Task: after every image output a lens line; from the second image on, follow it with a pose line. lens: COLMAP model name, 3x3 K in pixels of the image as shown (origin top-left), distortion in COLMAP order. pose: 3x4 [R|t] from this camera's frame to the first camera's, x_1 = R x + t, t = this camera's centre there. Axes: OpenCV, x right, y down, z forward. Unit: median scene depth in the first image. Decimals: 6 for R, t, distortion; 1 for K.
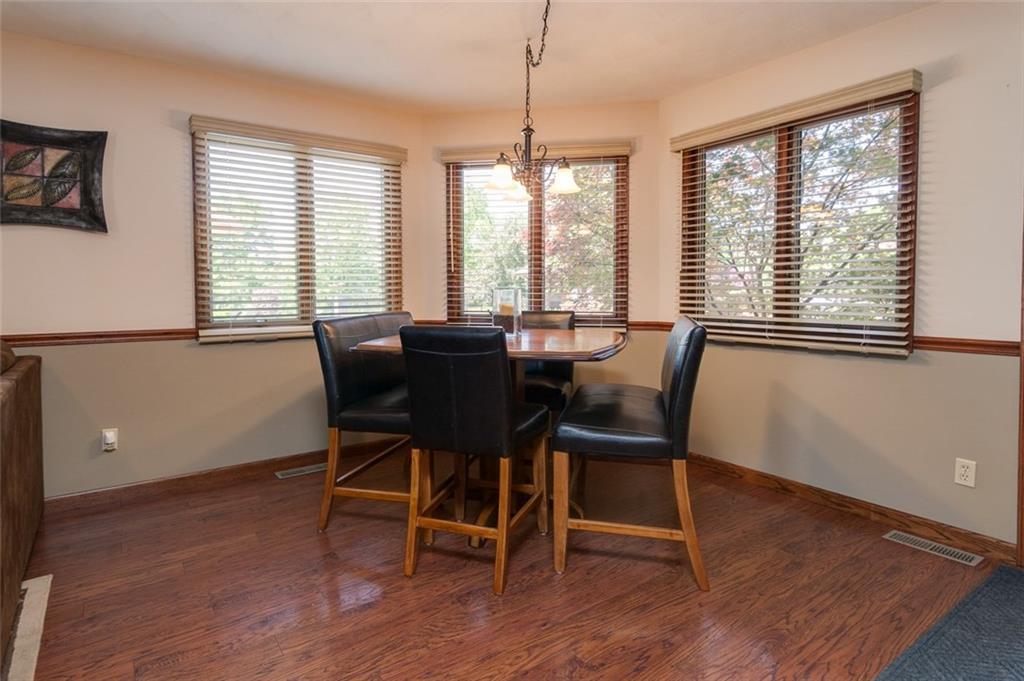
lens RADIAL K [[552.8, 0, 500.6], [0, 552.8, 305.8], [0, 0, 1]] dist [0.014152, -0.000117]
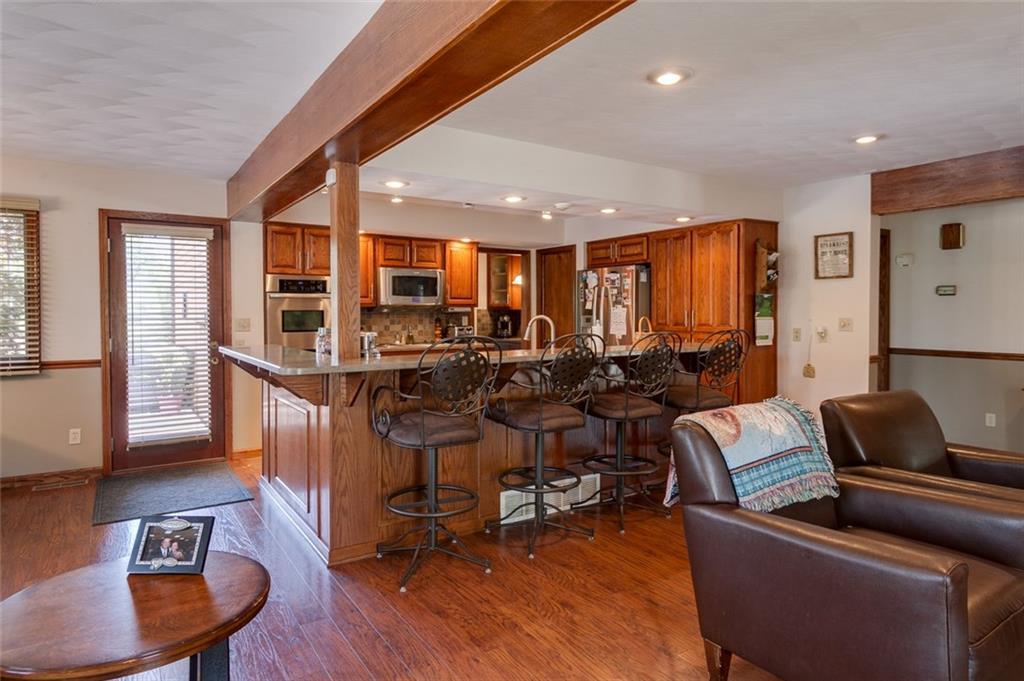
lens RADIAL K [[597.4, 0, 509.8], [0, 597.4, 324.2], [0, 0, 1]] dist [0.002274, -0.000135]
pose [[0.042092, -0.016971, 0.998970, -0.839347], [0.033846, 0.999306, 0.015551, -0.031498], [-0.998540, 0.033157, 0.042638, -0.388398]]
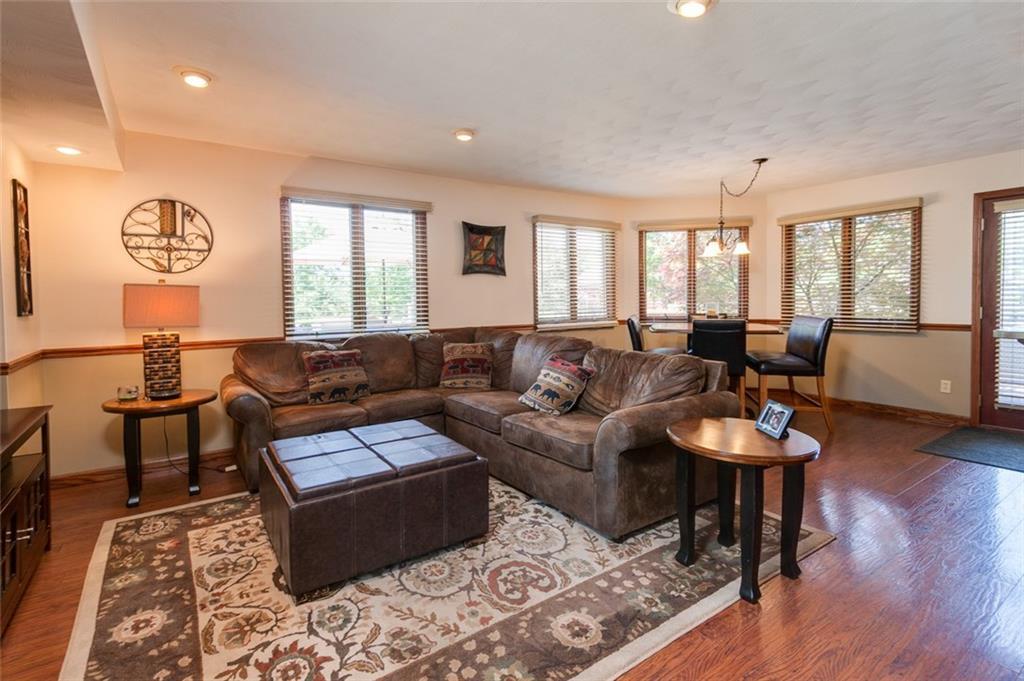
lens RADIAL K [[489.2, 0, 507.7], [0, 489.2, 314.9], [0, 0, 1]] dist [0.017326, -0.000379]
pose [[0.999918, -0.009071, -0.008999, -0.705507], [0.009082, 0.999958, 0.001247, 0.005614], [0.008988, -0.001329, 0.999959, -0.779874]]
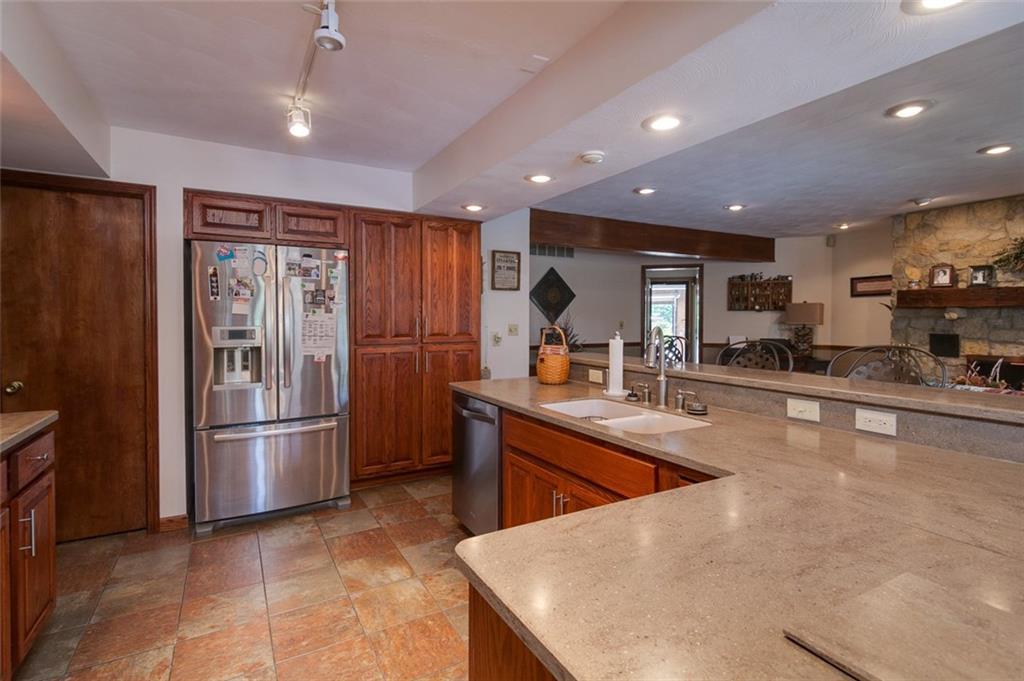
lens RADIAL K [[493.6, 0, 511.3], [0, 493.6, 324.6], [0, 0, 1]] dist [0.019449, -0.000570]
pose [[-0.994632, 0.000274, 0.103474, 0.759845], [0.005211, 0.998861, 0.047438, -0.068483], [-0.103343, 0.047723, -0.993500, 0.395369]]
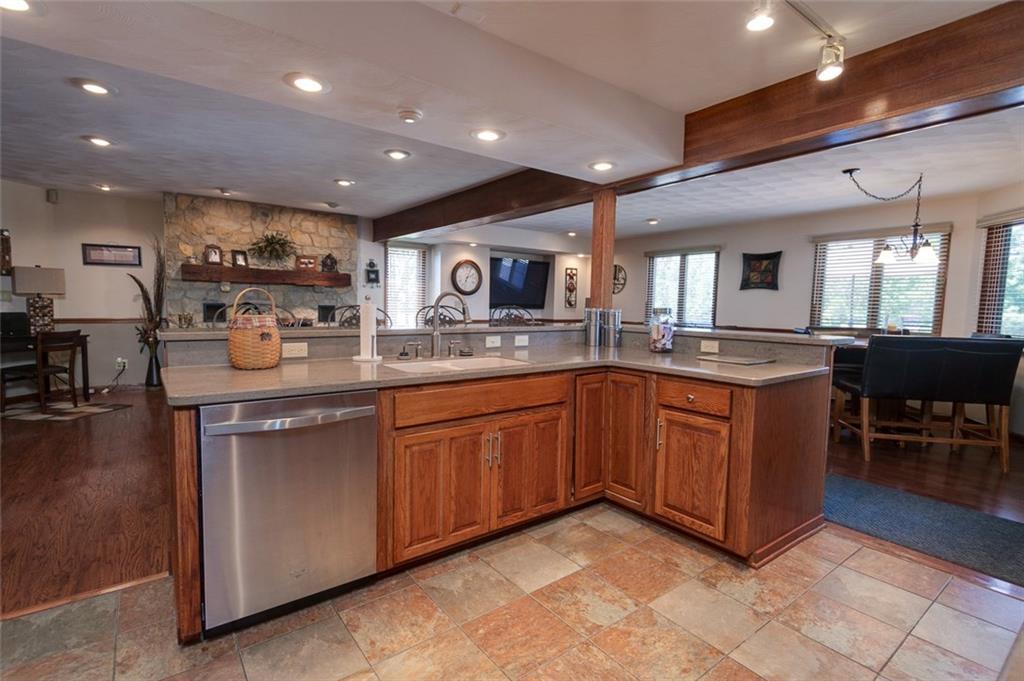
lens RADIAL K [[479.7, 0, 512.0], [0, 479.7, 340.5], [0, 0, 1]] dist [0.003718, 0.000283]
pose [[0.029499, 0.079107, -0.996430, 1.526588], [-0.051048, 0.995682, 0.077536, -0.010264], [0.998260, 0.048579, 0.033410, -0.295576]]
